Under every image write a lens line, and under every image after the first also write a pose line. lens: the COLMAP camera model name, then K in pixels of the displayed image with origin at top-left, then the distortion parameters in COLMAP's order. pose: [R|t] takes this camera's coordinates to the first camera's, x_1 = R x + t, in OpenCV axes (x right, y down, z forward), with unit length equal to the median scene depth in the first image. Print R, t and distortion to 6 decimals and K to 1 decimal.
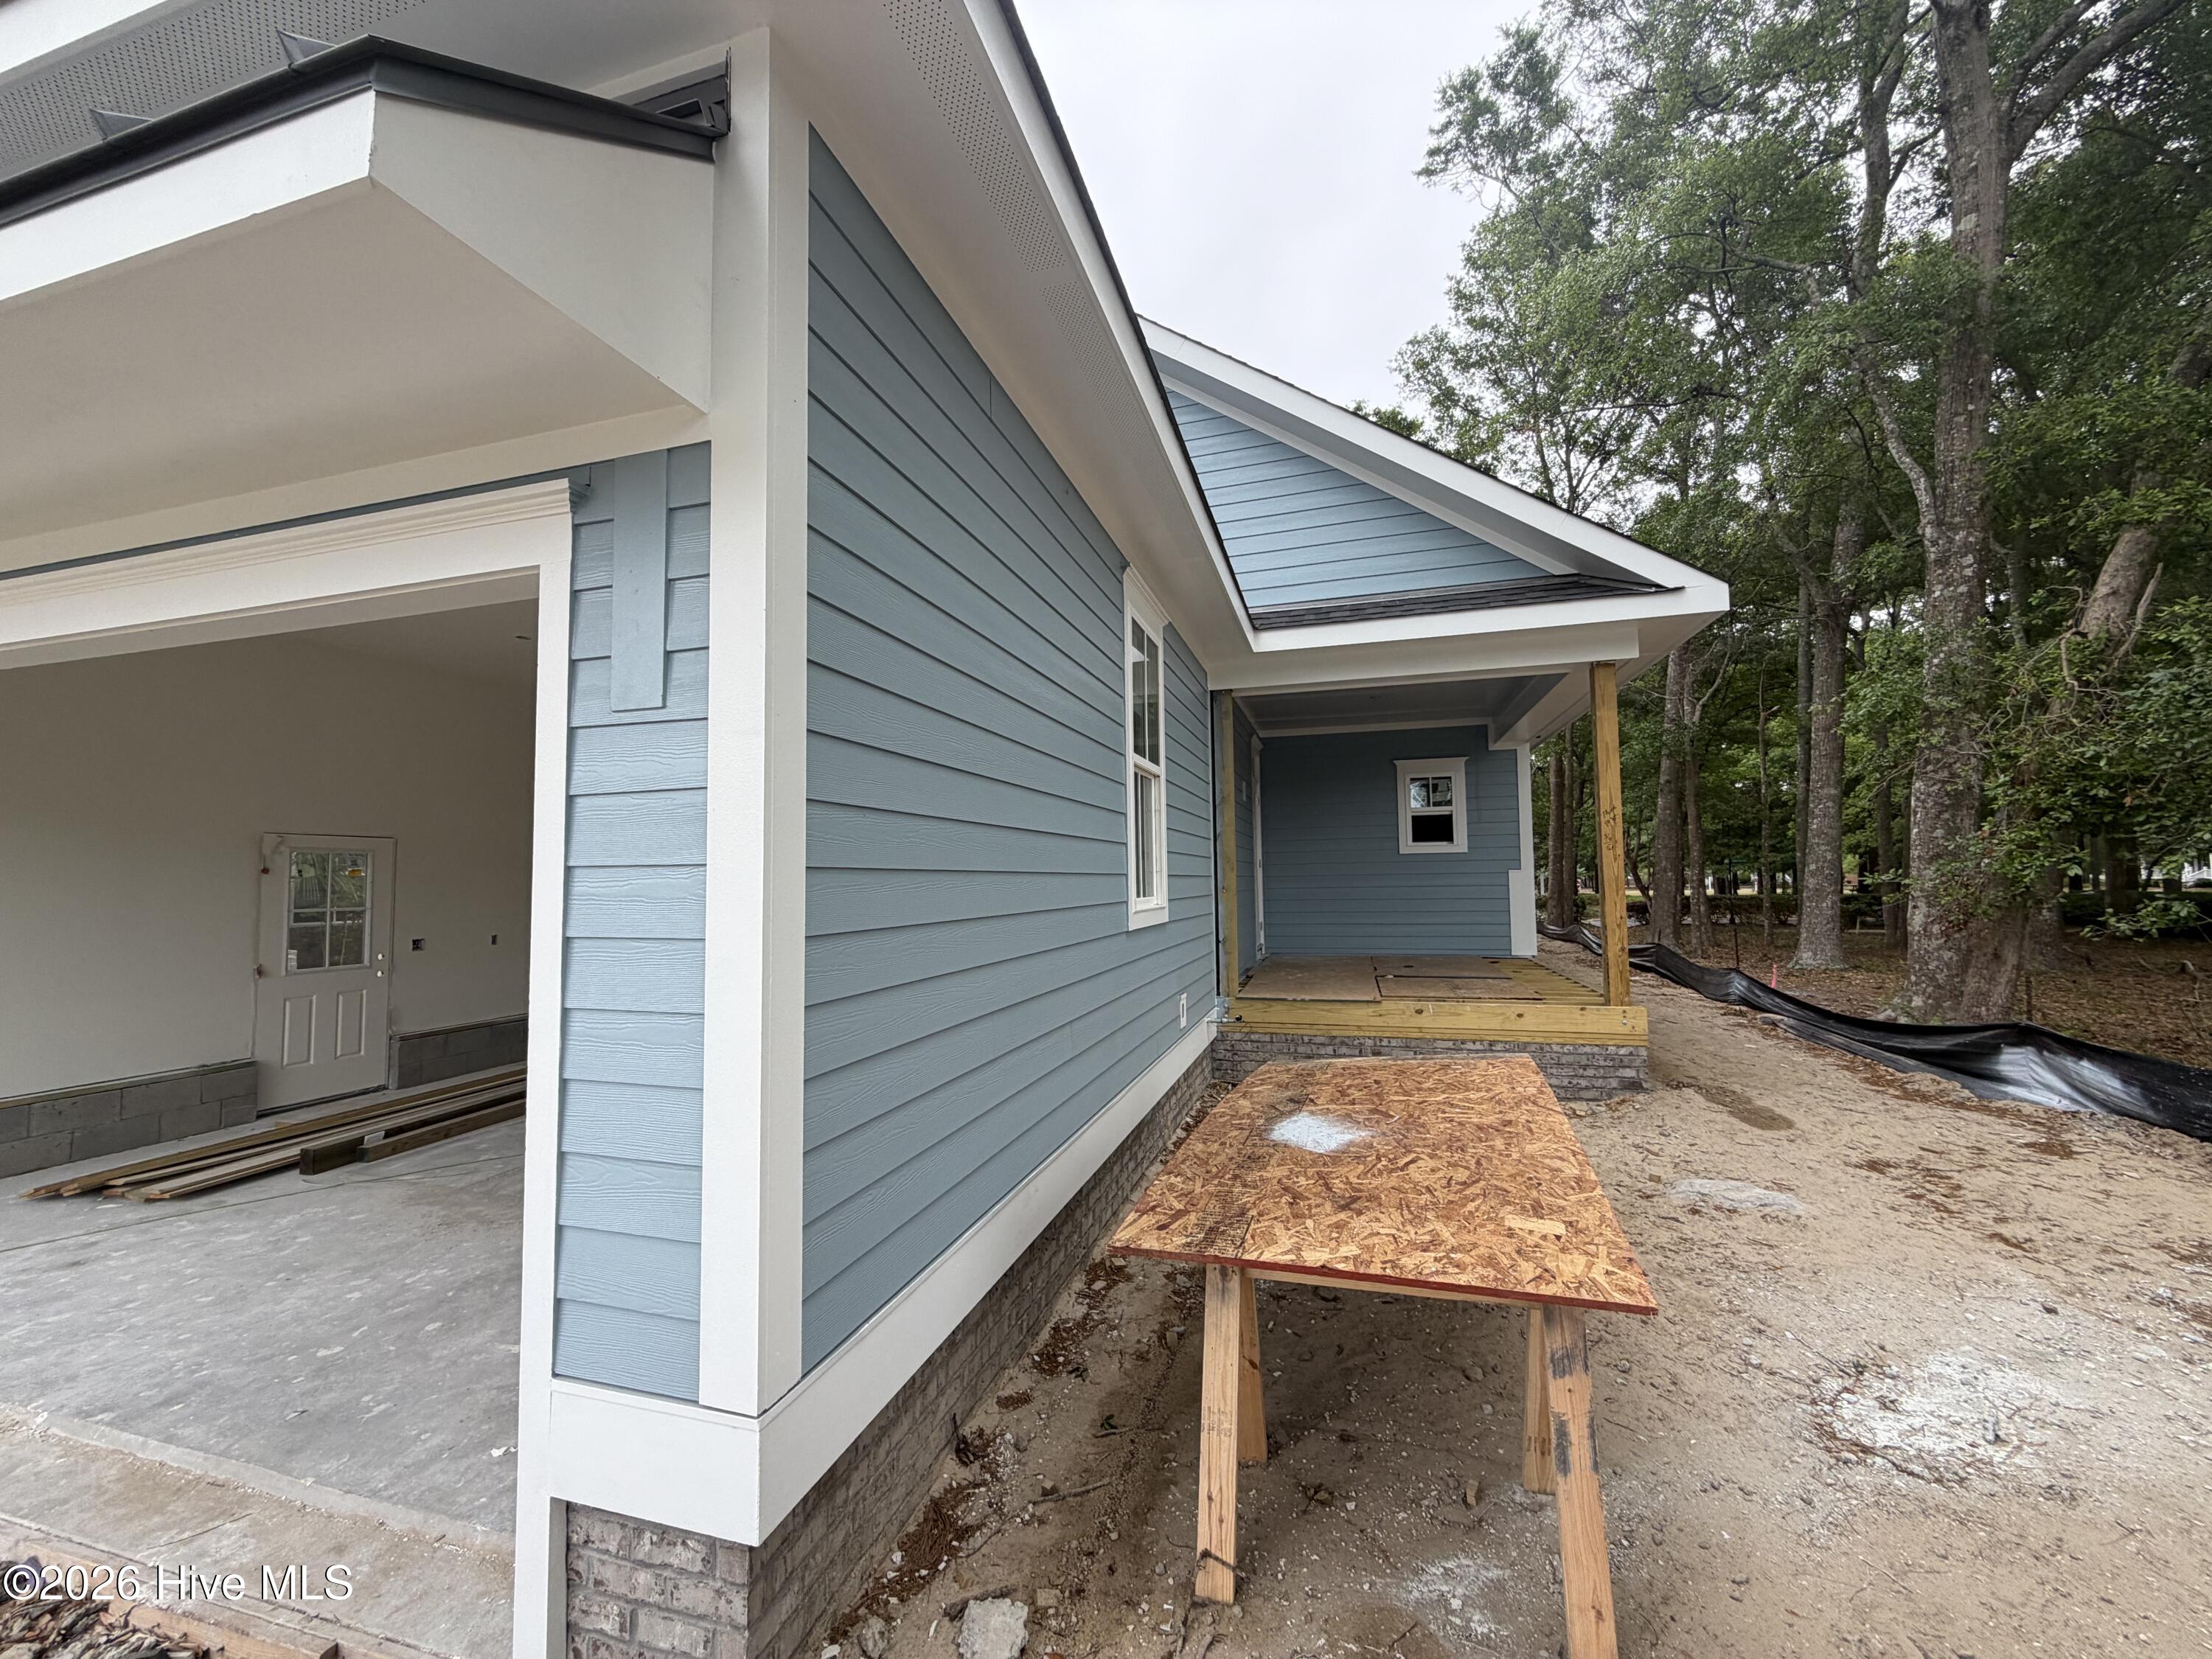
lens RADIAL K [[885.0, 0, 1100.4], [0, 885.0, 826.5], [0, 0, 1]] dist [0.002098, 0.000079]
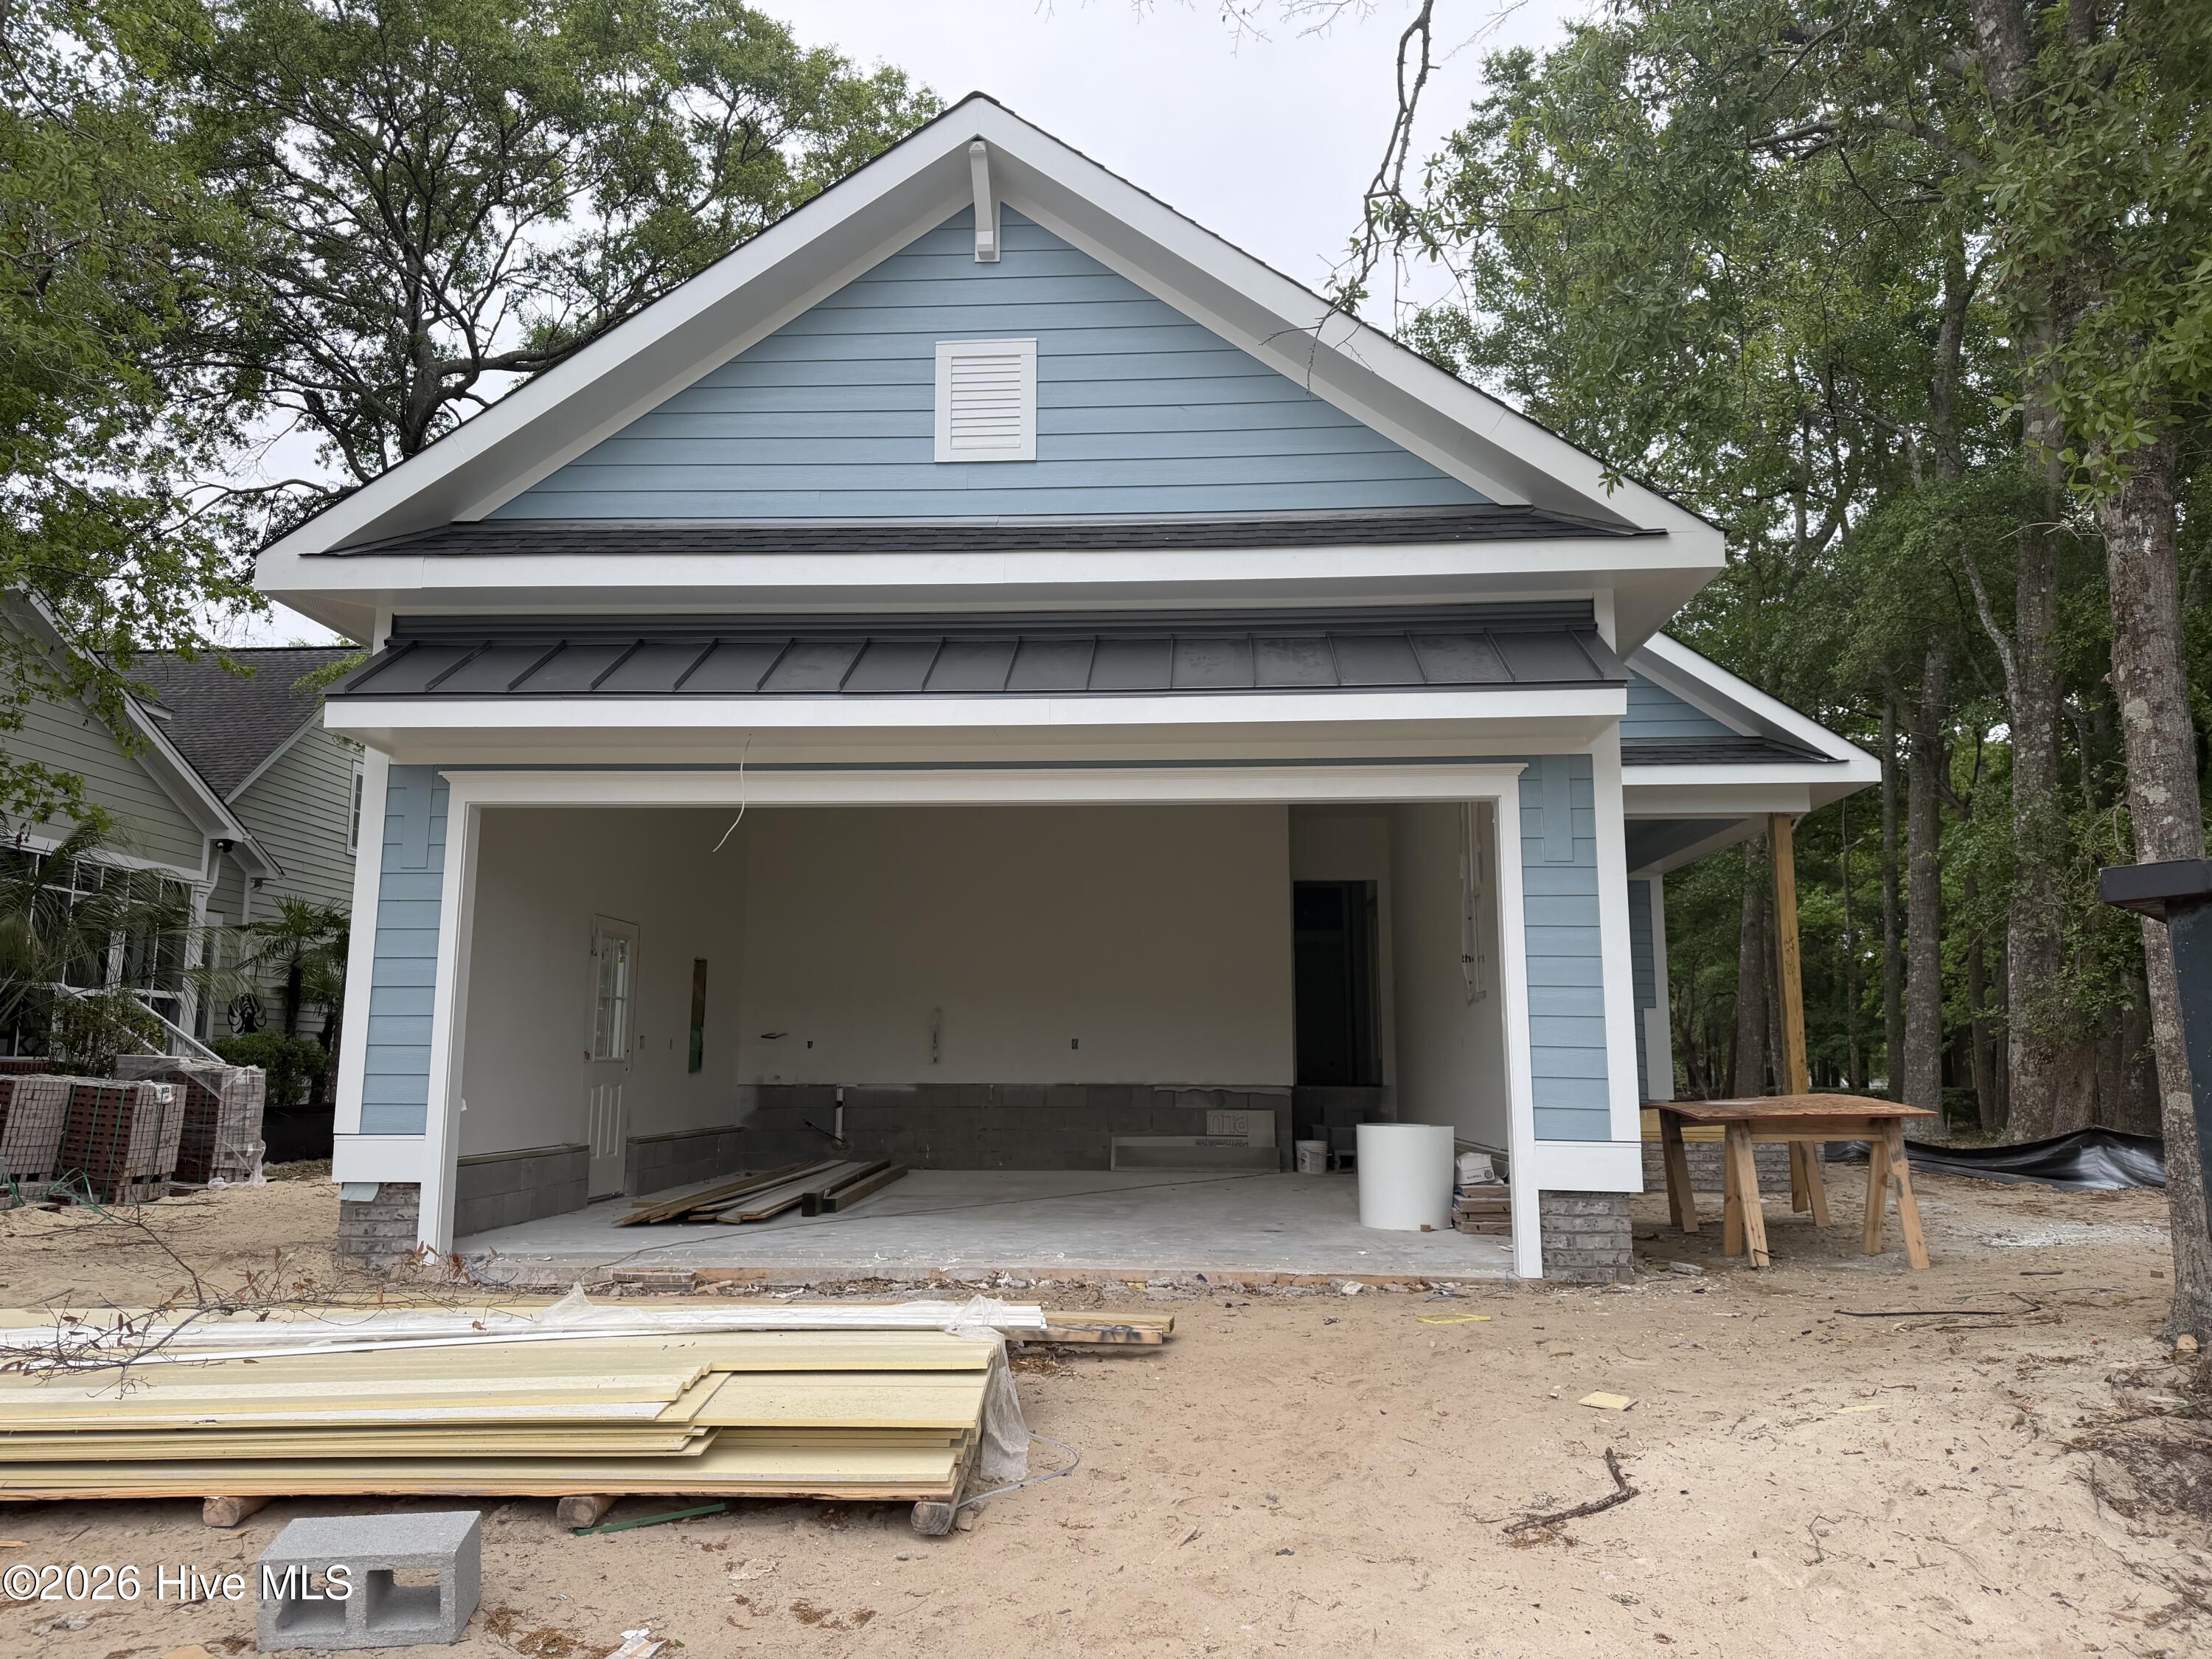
lens RADIAL K [[1561.5, 0, 1106.0], [0, 1561.5, 829.5], [0, 0, 1]] dist [0.015191, -0.006621]
pose [[0.974440, 0.050170, 0.218975, -1.037995], [-0.028762, 0.994584, -0.099882, 0.092879], [-0.222800, 0.091031, 0.970605, -1.111022]]
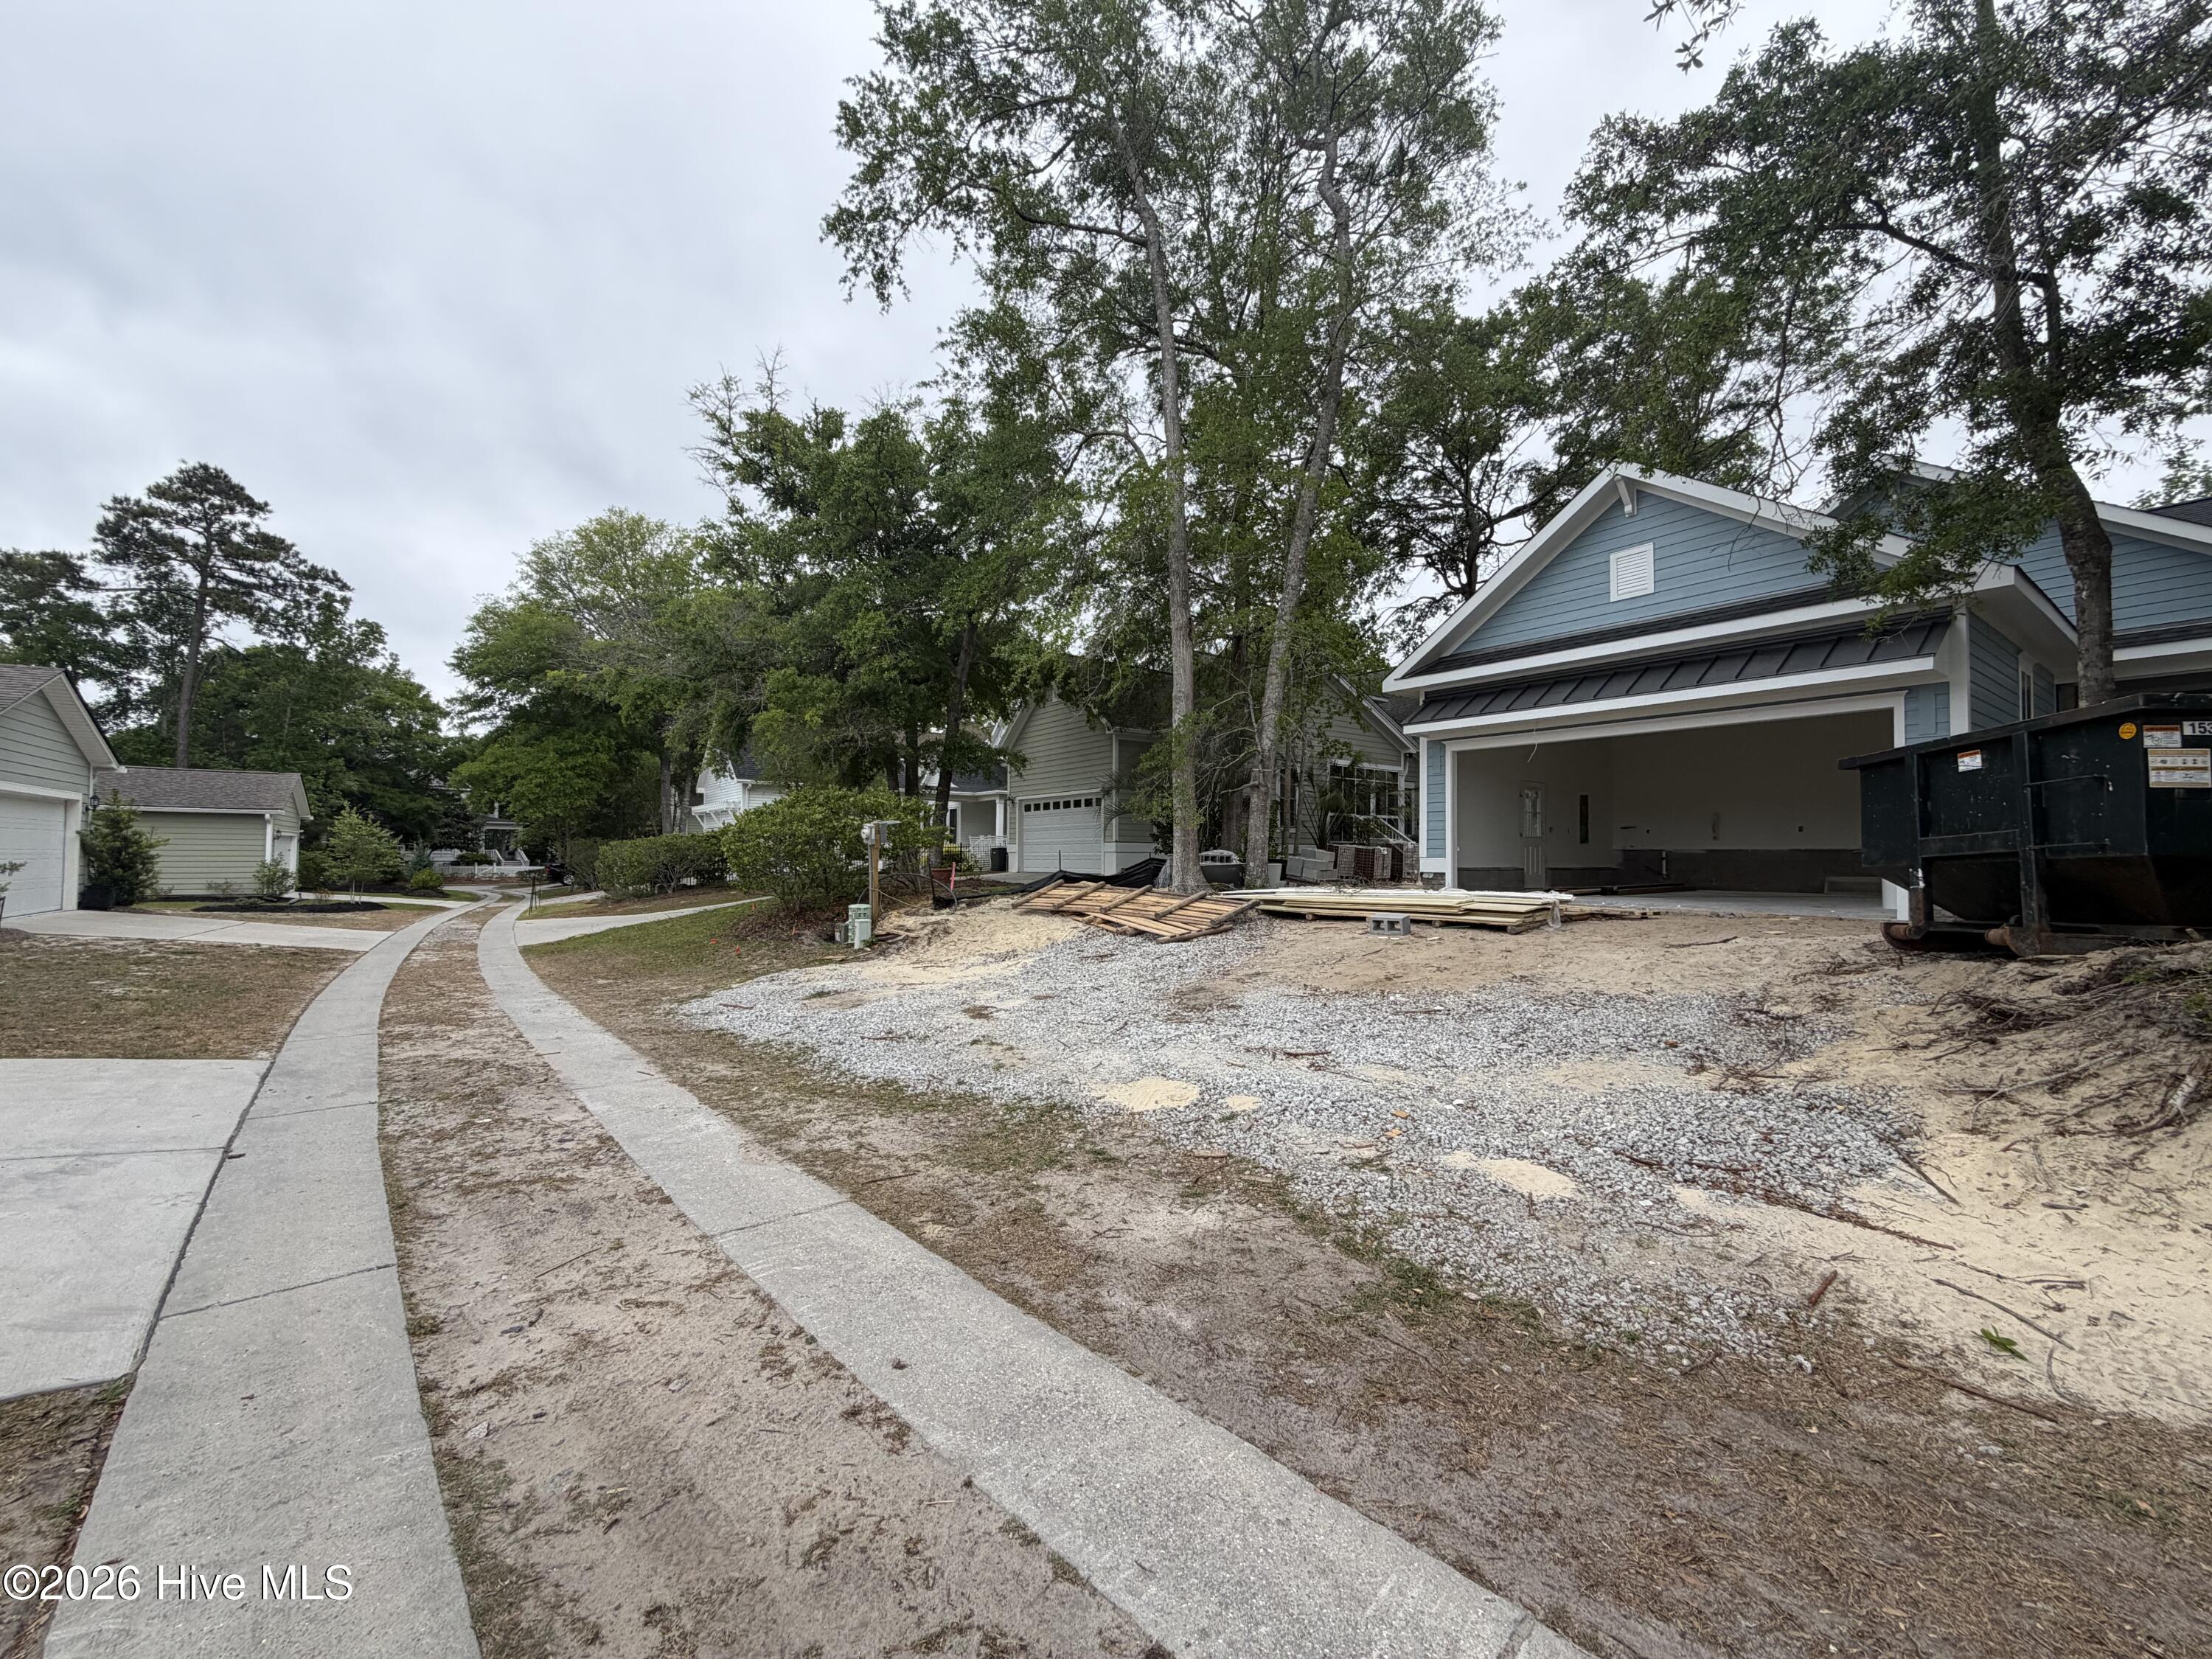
lens RADIAL K [[886.6, 0, 1106.0], [0, 886.6, 829.5], [0, 0, 1]] dist [0.000801, -0.000018]
pose [[0.796789, 0.003002, -0.604250, -0.485459], [0.017060, 0.999477, 0.027461, 0.071974], [0.604017, -0.032189, 0.796321, -2.331272]]
